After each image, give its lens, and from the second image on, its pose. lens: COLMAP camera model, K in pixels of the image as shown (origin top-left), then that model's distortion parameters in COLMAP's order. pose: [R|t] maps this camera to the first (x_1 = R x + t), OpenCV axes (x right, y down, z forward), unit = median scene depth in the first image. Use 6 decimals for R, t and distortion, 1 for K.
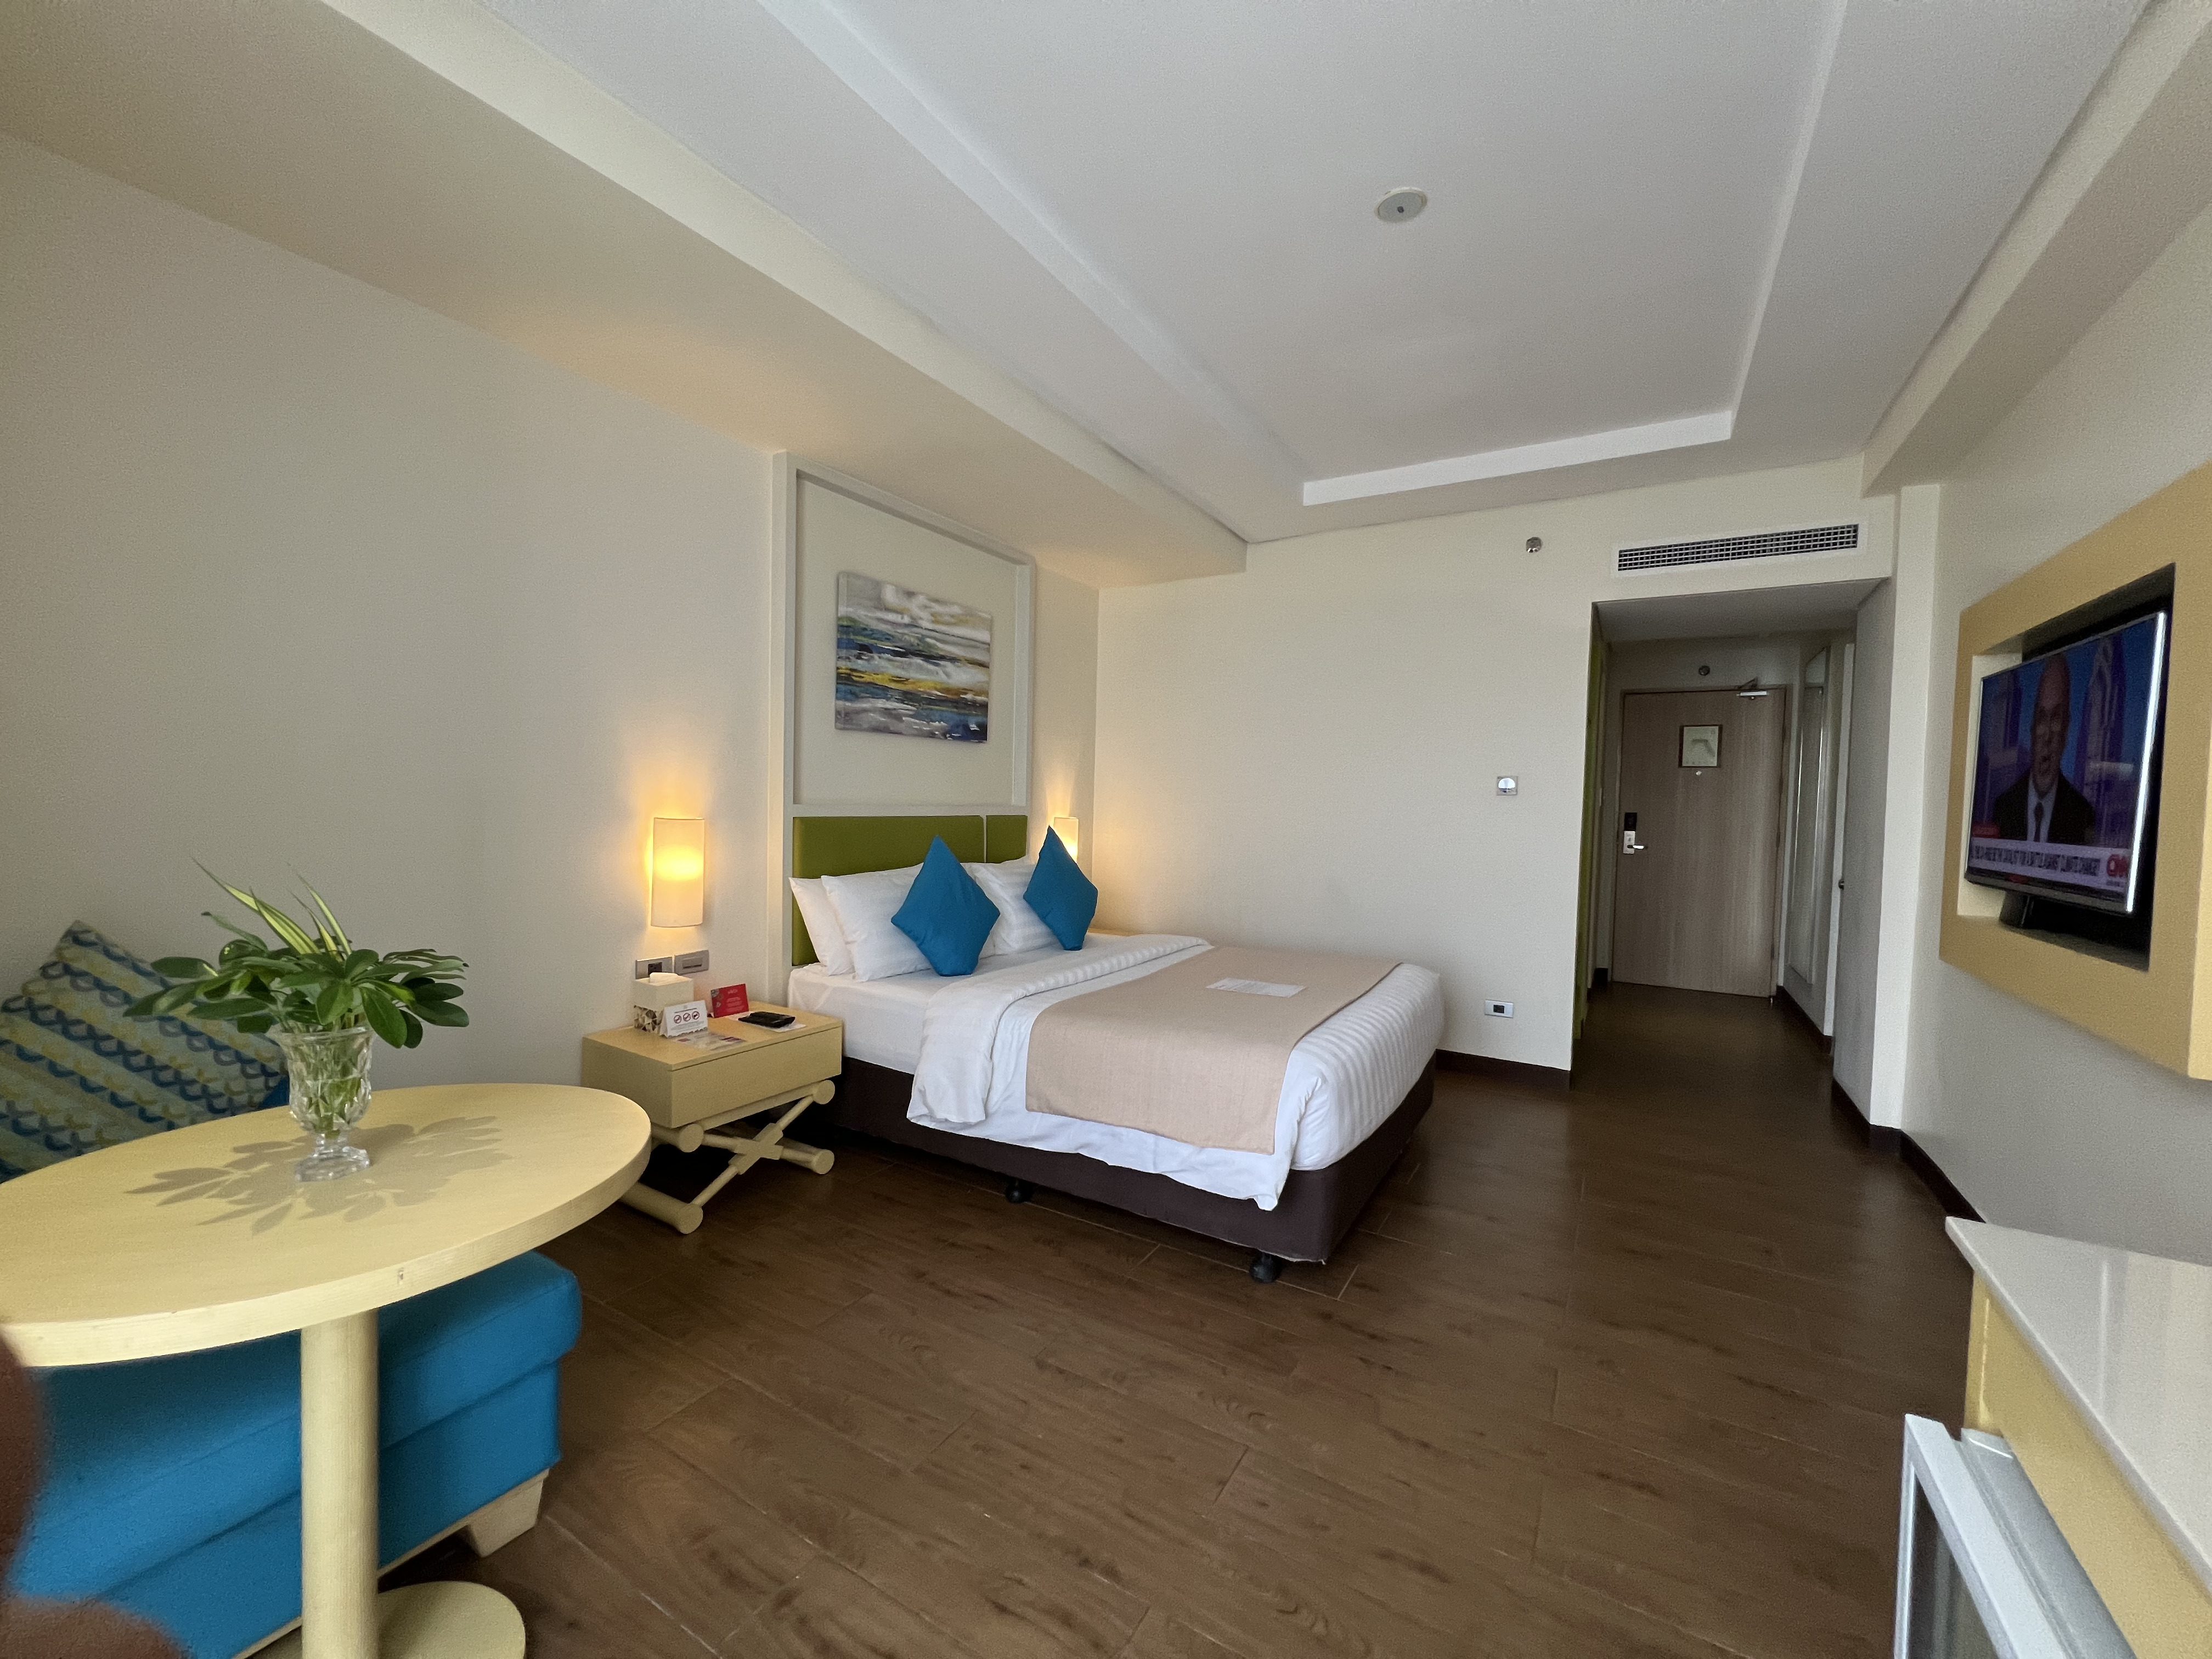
lens RADIAL K [[891.8, 0, 1090.6], [0, 891.8, 828.5], [0, 0, 1]] dist [0.002532, -0.000150]
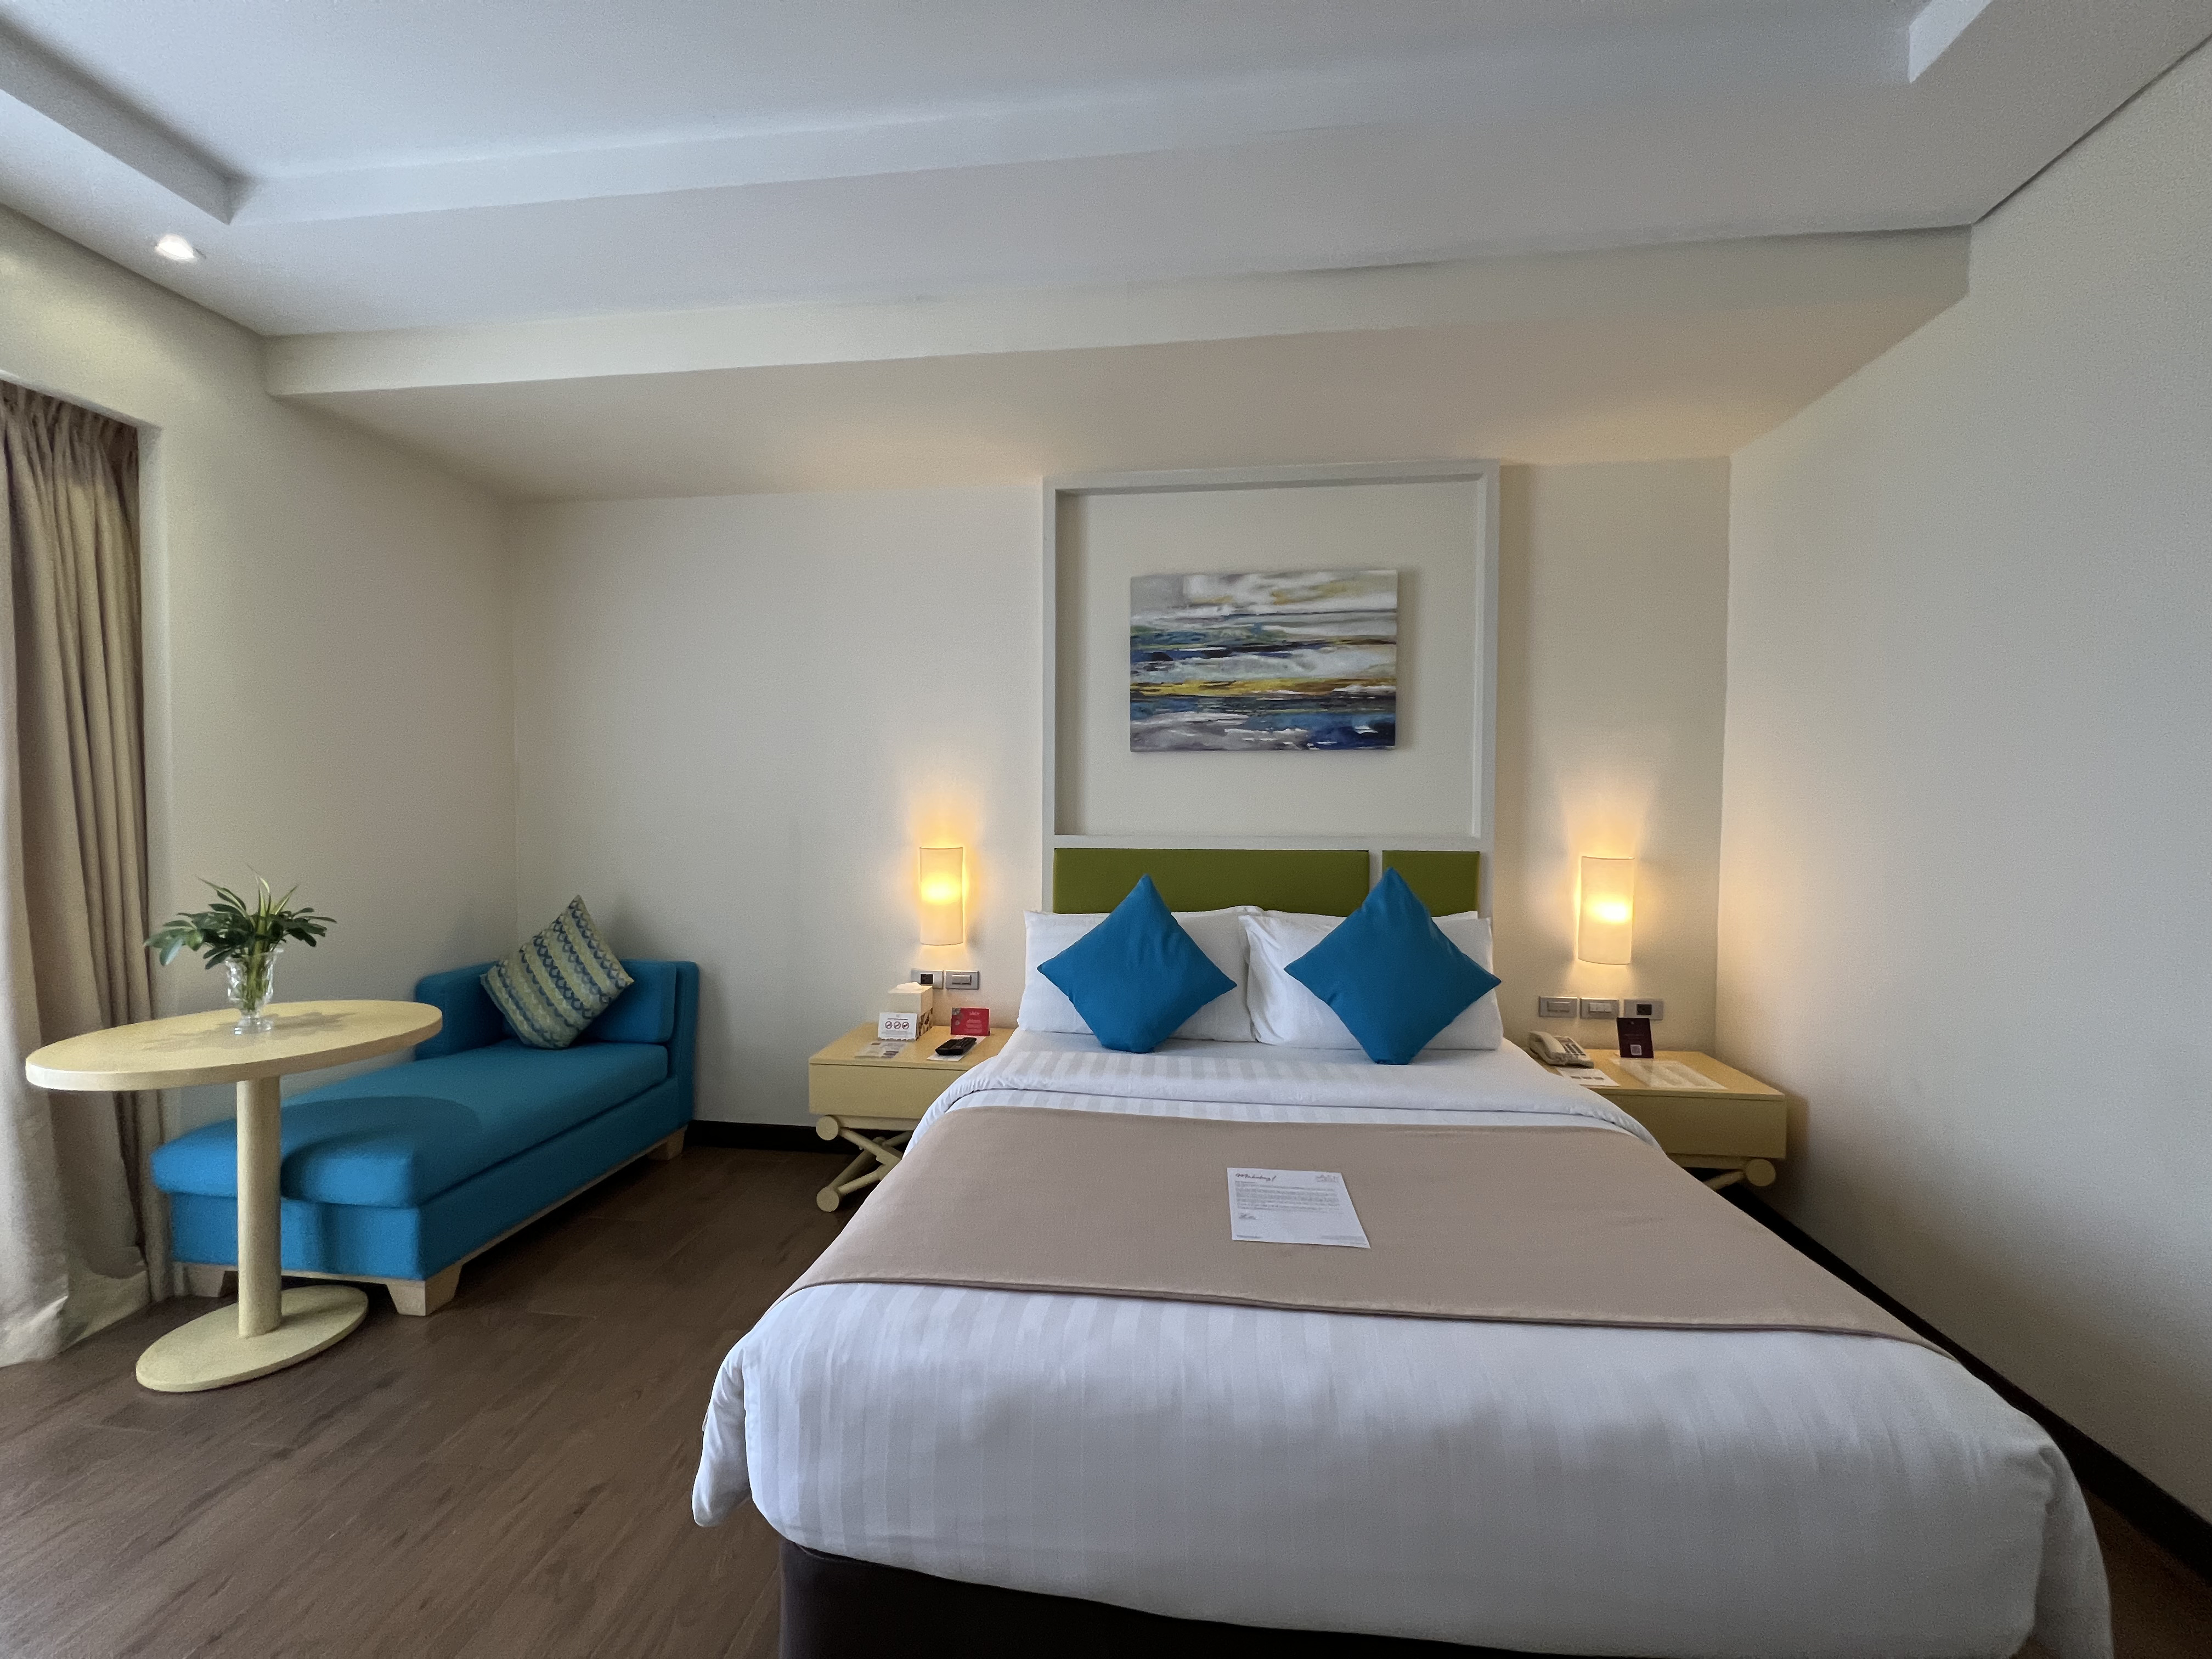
lens RADIAL K [[891.8, 0, 1097.8], [0, 891.8, 819.6], [0, 0, 1]] dist [0.002532, -0.000150]
pose [[0.402571, -0.017808, -0.915216, 0.496105], [-0.028130, 0.999098, -0.031814, -0.012560], [0.914957, 0.038552, 0.401707, 0.572751]]
